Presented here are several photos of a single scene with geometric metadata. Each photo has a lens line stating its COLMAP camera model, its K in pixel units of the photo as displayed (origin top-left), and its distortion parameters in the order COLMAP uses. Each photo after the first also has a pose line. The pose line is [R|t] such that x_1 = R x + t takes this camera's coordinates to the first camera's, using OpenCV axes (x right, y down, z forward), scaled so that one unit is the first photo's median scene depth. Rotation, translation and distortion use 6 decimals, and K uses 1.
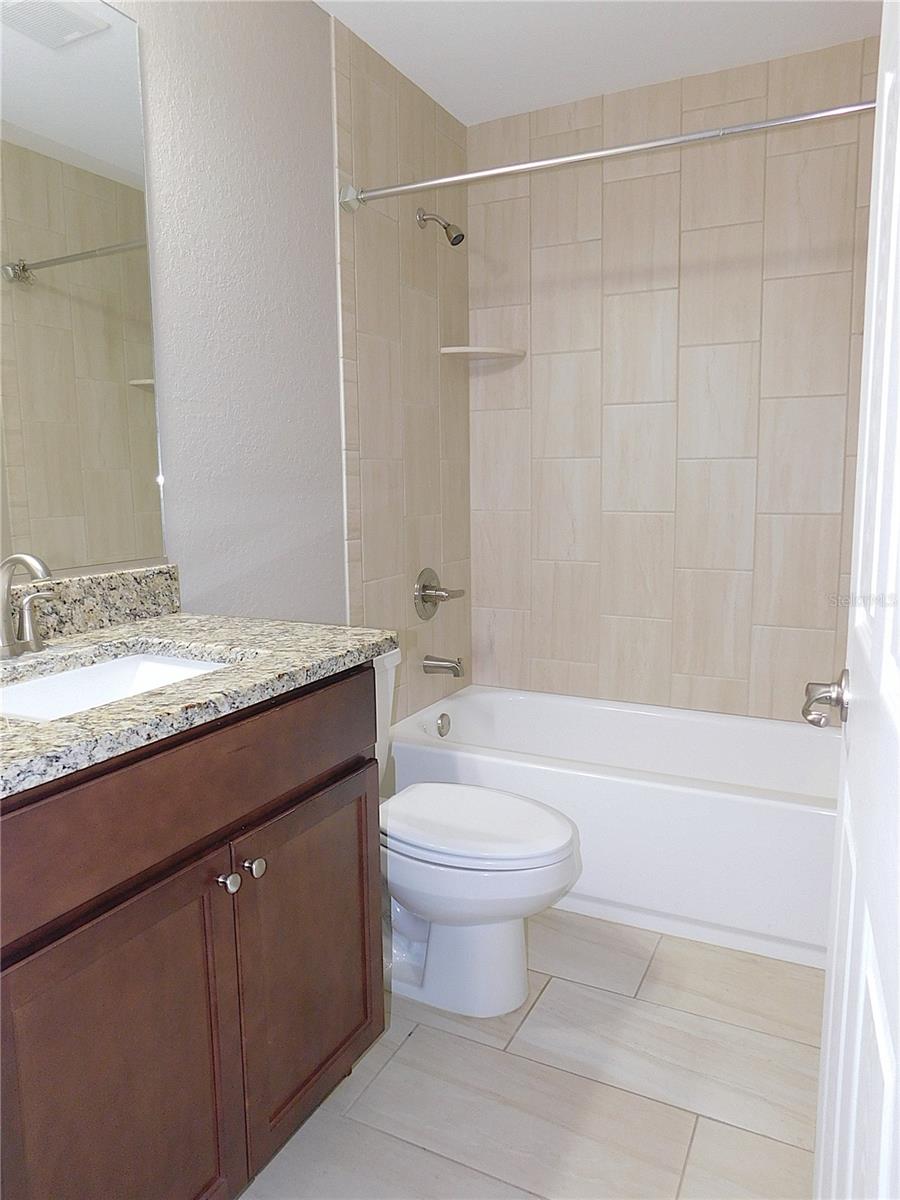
lens RADIAL K [[809.1, 0, 449.6], [0, 809.1, 600.6], [0, 0, 1]] dist [-0.071077, 0.057616]
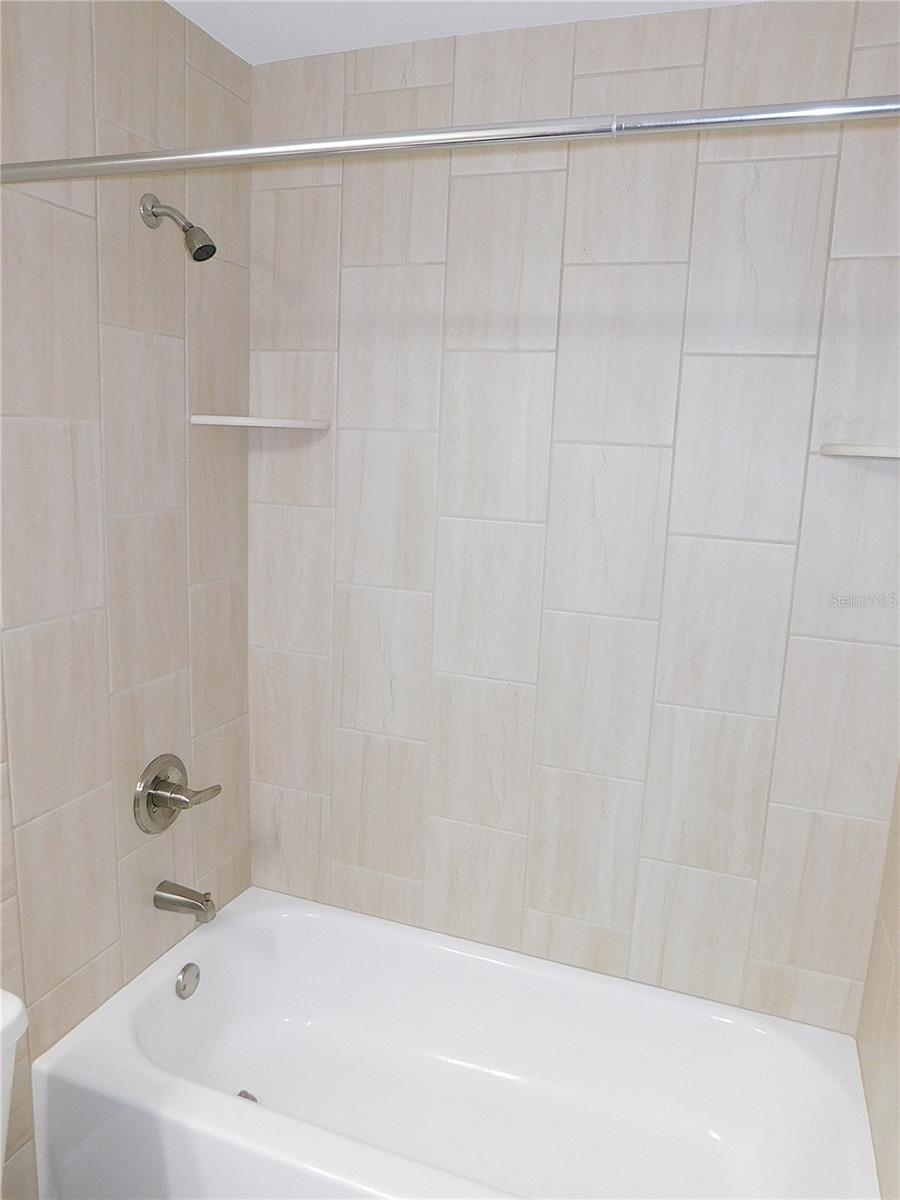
lens RADIAL K [[809.1, 0, 454.5], [0, 809.1, 593.4], [0, 0, 1]] dist [-0.071077, 0.057616]
pose [[0.992193, 0.032388, 0.120432, 0.124176], [-0.037129, 0.998613, 0.037333, -0.202666], [-0.119055, -0.041513, 0.992019, 0.331484]]
